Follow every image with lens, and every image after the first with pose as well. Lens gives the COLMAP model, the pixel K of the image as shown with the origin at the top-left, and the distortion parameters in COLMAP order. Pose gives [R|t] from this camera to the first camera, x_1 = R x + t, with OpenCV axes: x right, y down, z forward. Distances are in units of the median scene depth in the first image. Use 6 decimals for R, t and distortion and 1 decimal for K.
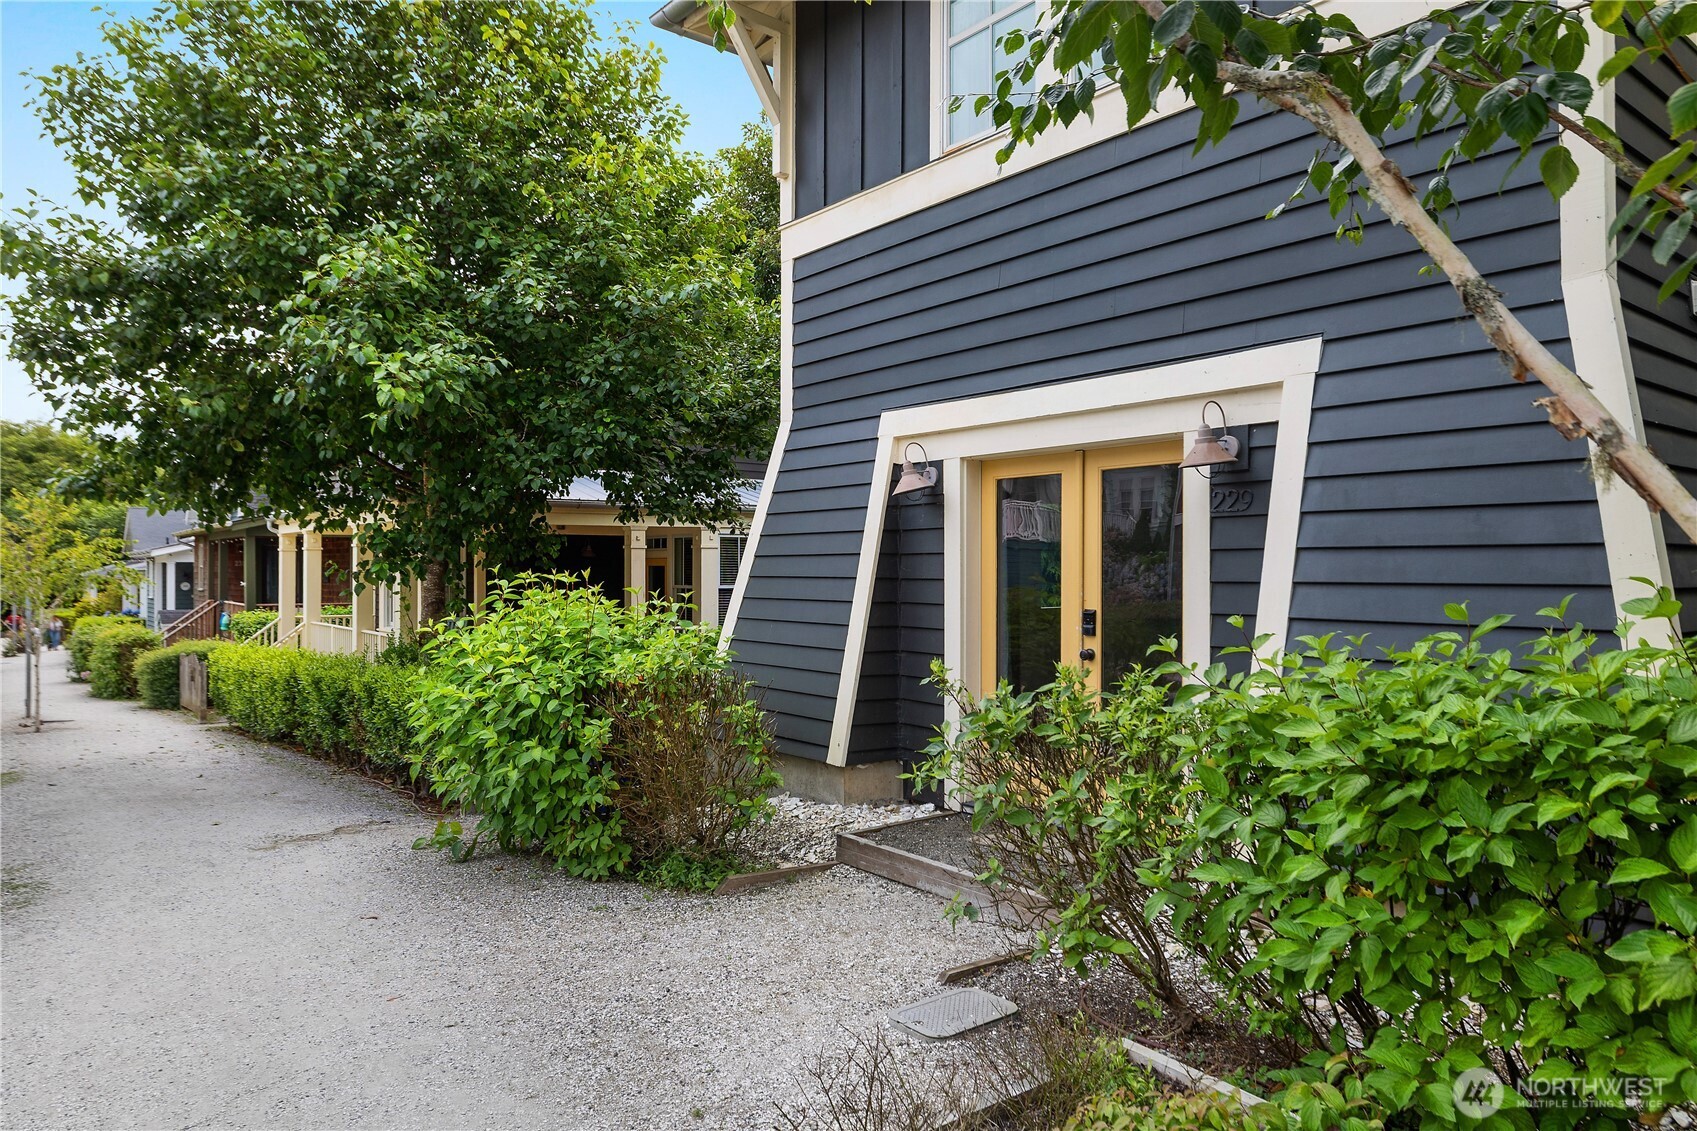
lens RADIAL K [[1088.7, 0, 848.5], [0, 1088.7, 565.5], [0, 0, 1]] dist [0.002942, 0.000226]
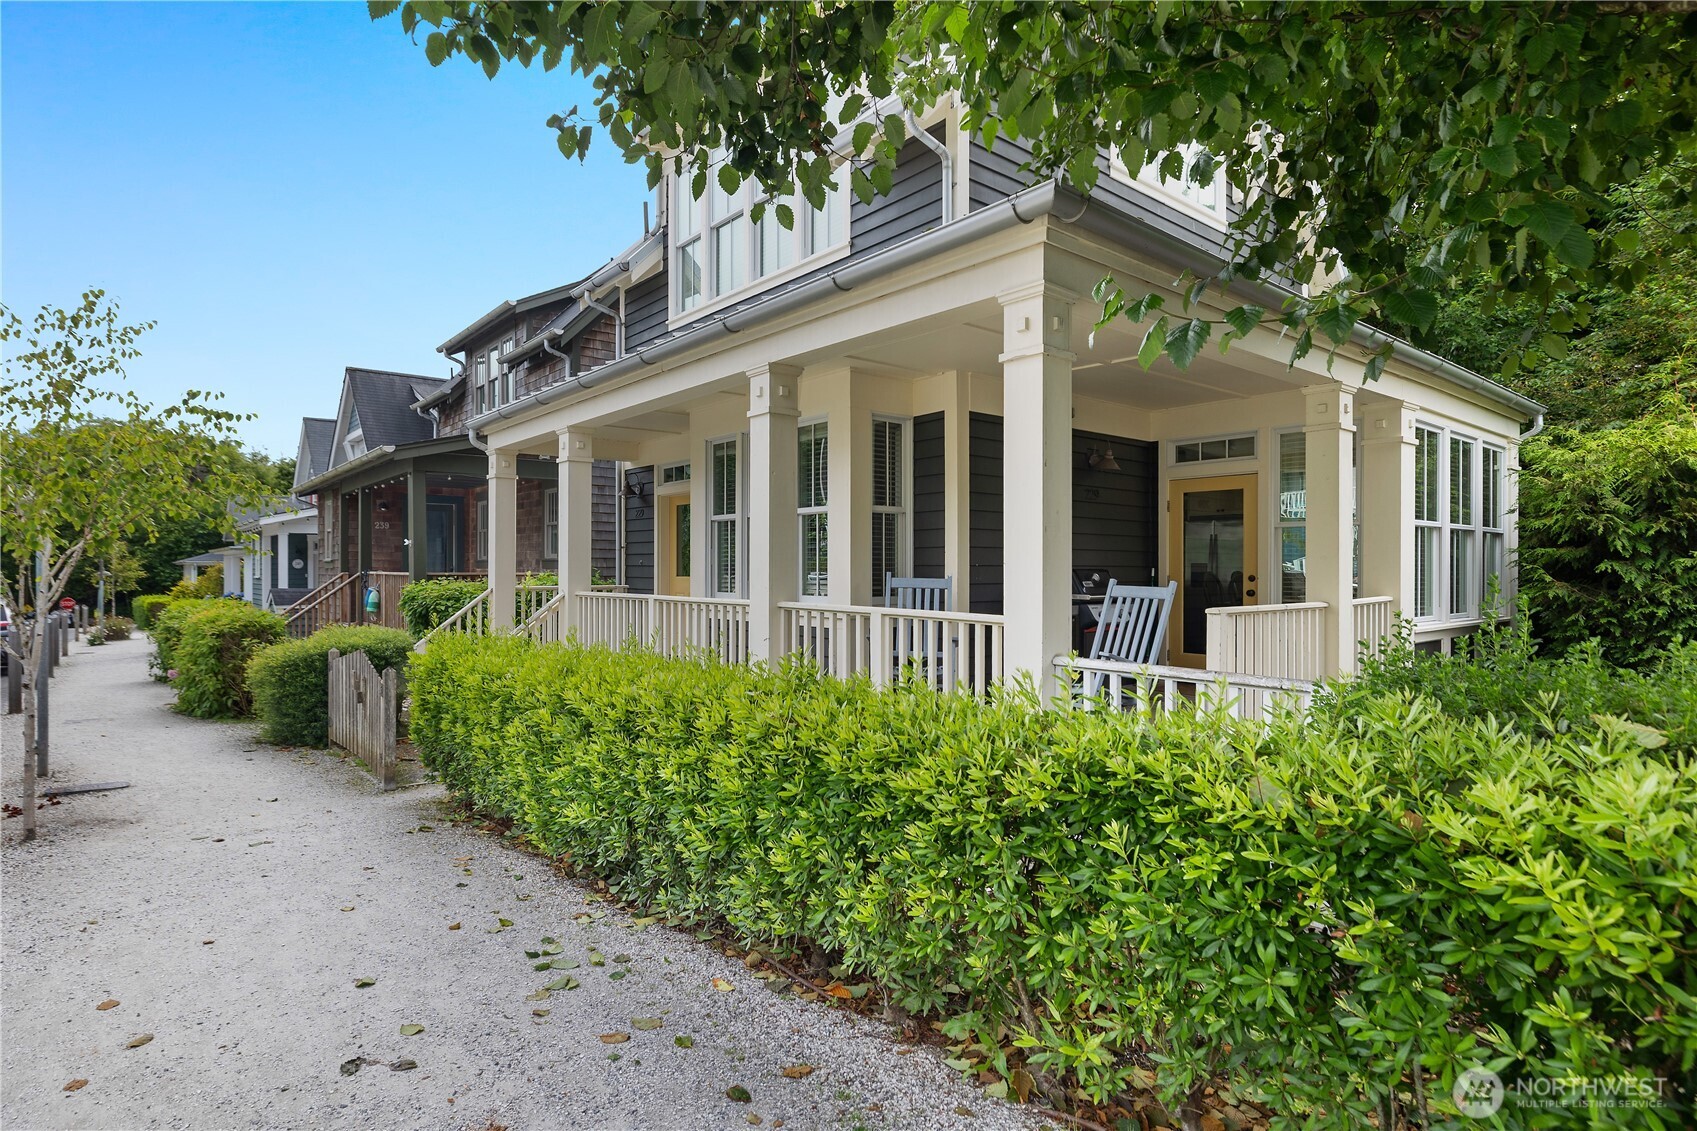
lens RADIAL K [[870.9, 0, 848.5], [0, 870.9, 565.5], [0, 0, 1]] dist [0.001566, 0.000679]
pose [[0.999410, -0.001467, 0.034317, -0.262284], [0.001383, 0.999996, 0.002475, 0.026358], [-0.034321, -0.002426, 0.999408, 0.392756]]
